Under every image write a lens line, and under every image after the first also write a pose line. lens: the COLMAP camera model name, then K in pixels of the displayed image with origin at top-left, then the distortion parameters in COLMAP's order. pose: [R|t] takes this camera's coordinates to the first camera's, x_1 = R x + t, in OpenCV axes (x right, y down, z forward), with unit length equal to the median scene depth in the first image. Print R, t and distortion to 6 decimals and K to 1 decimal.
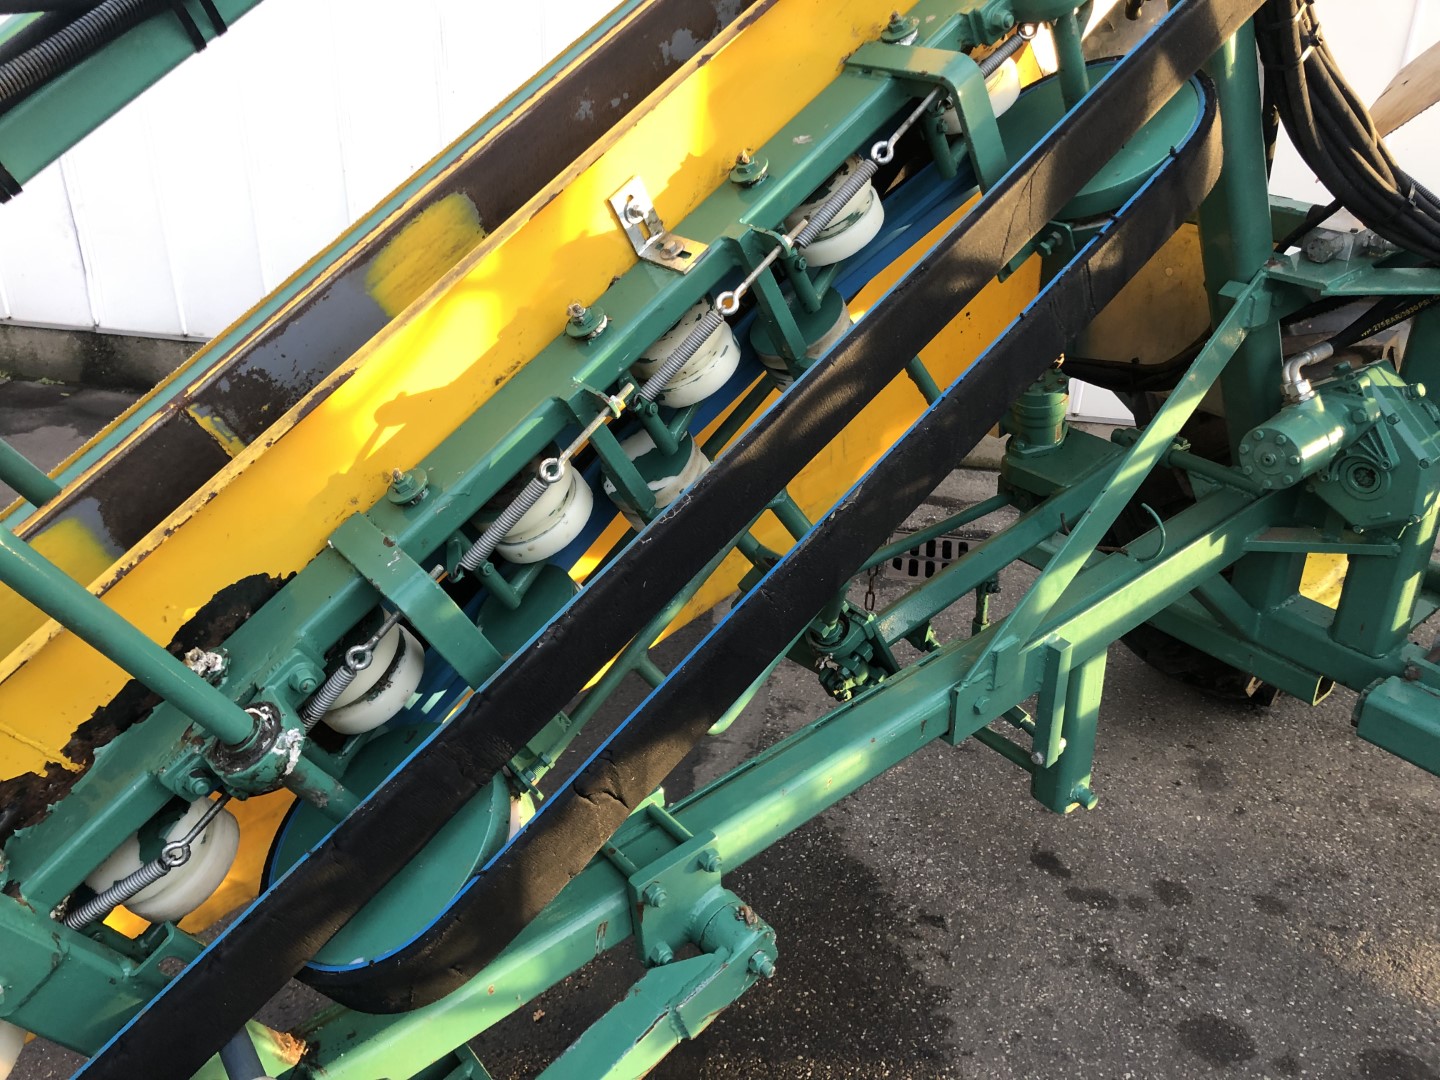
lens RADIAL K [[1174.3, 0, 727.2], [0, 1174.3, 538.8], [0, 0, 1]] dist [0.018414, 0.002374]
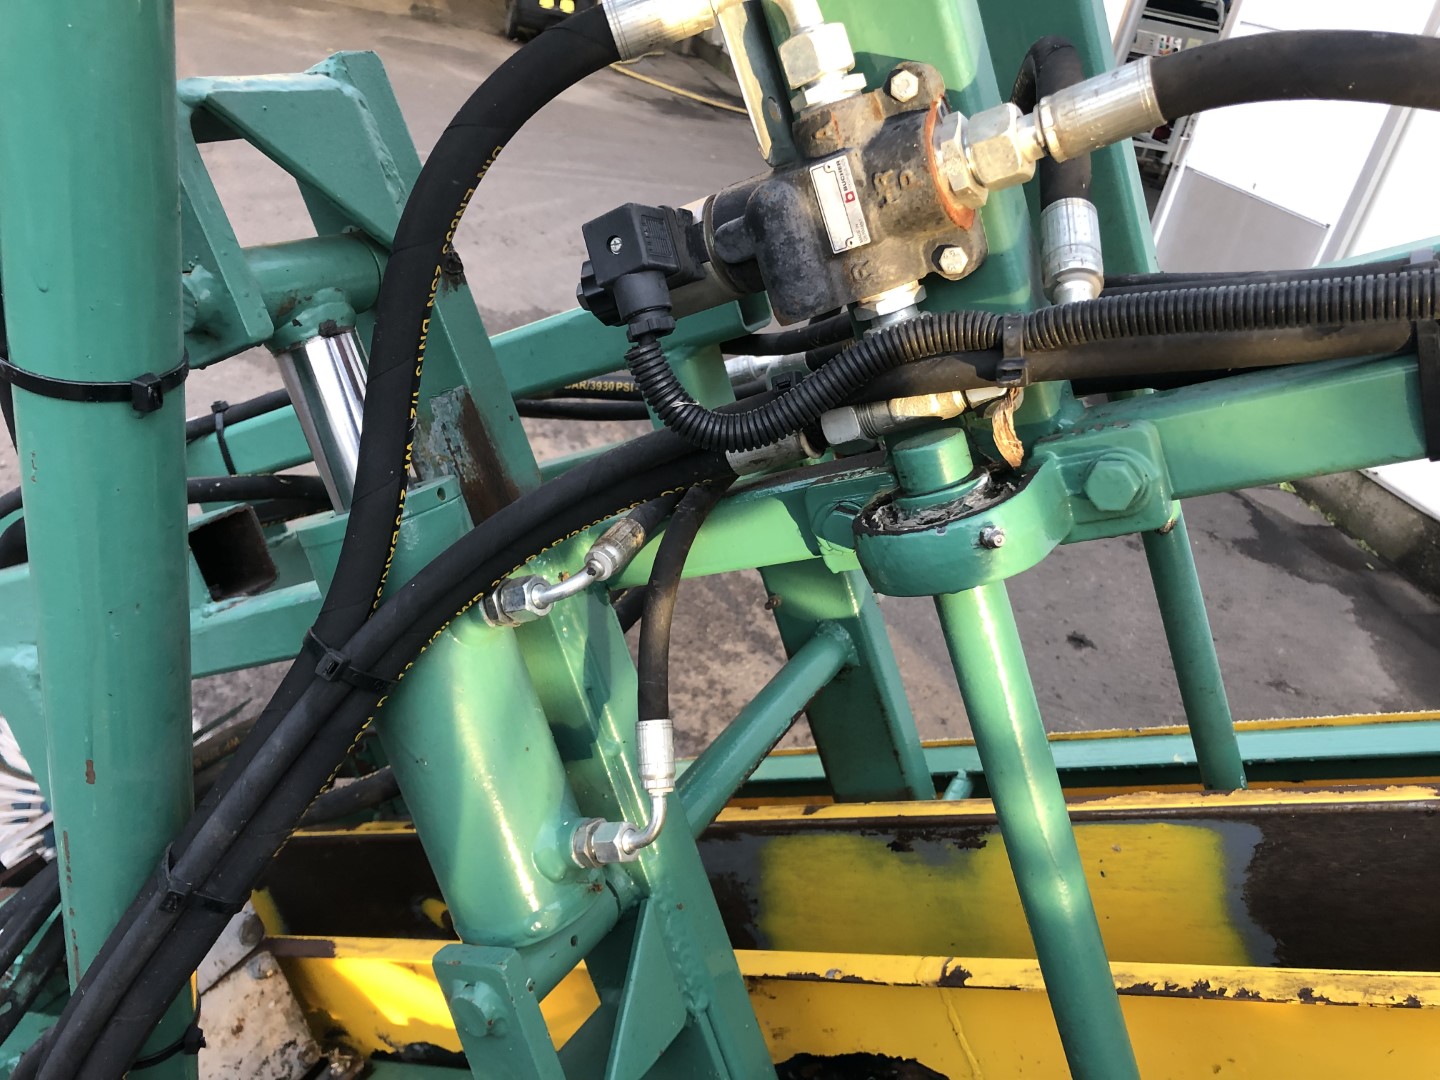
lens RADIAL K [[1174.3, 0, 727.2], [0, 1174.3, 538.8], [0, 0, 1]] dist [0.018414, 0.002374]
pose [[0.410691, 0.468502, -0.782201, -0.213670], [-0.560128, 0.806558, 0.188998, -0.125121], [0.719437, 0.360513, 0.593668, 0.323326]]
